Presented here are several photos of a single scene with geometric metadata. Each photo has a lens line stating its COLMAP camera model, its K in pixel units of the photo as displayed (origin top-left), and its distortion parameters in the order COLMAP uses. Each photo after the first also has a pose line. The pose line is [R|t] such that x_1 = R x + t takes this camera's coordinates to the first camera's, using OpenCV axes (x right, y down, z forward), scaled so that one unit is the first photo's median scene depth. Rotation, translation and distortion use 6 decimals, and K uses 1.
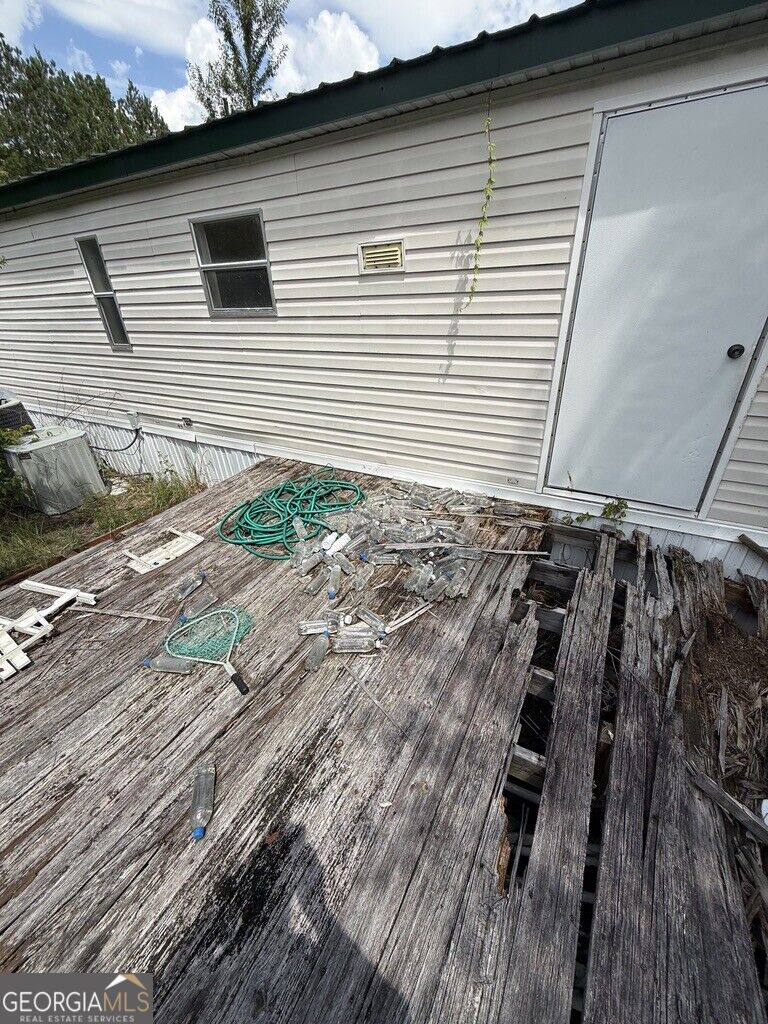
lens RADIAL K [[411.2, 0, 384.0], [0, 411.2, 512.0], [0, 0, 1]] dist [0.003059, -0.000031]
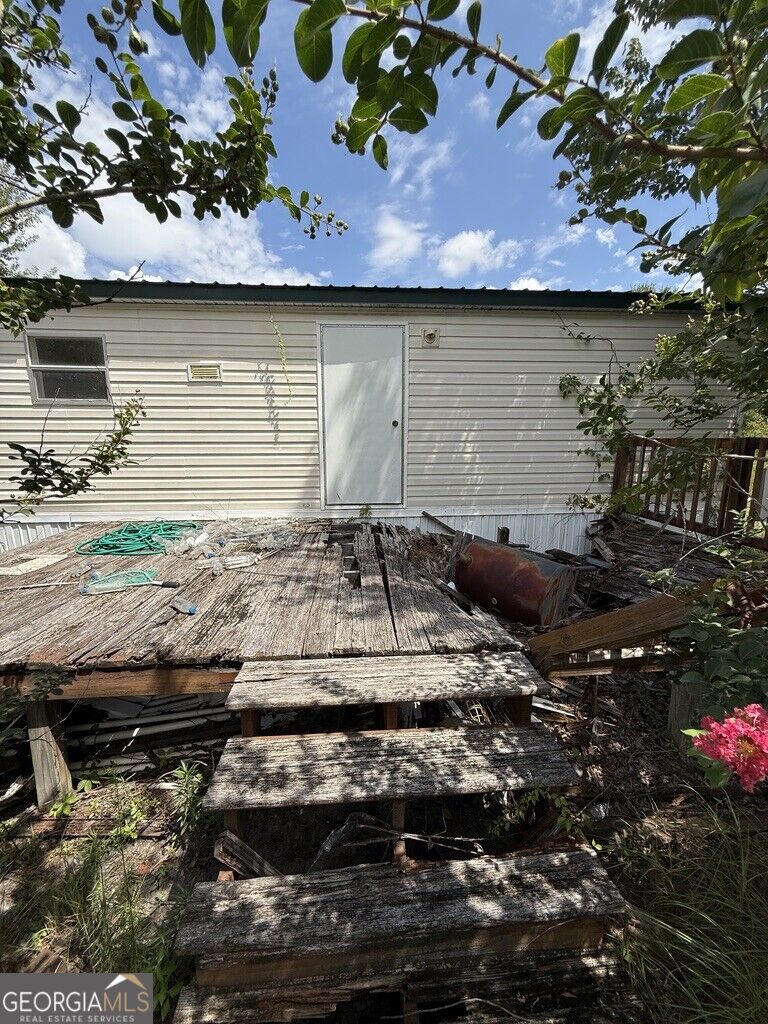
lens RADIAL K [[411.2, 0, 384.0], [0, 411.2, 512.0], [0, 0, 1]] dist [0.003059, -0.000031]
pose [[0.838046, -0.050086, 0.543295, -0.332613], [0.232535, 0.933597, -0.272624, 0.504158], [-0.493564, 0.354807, 0.794044, -0.438521]]
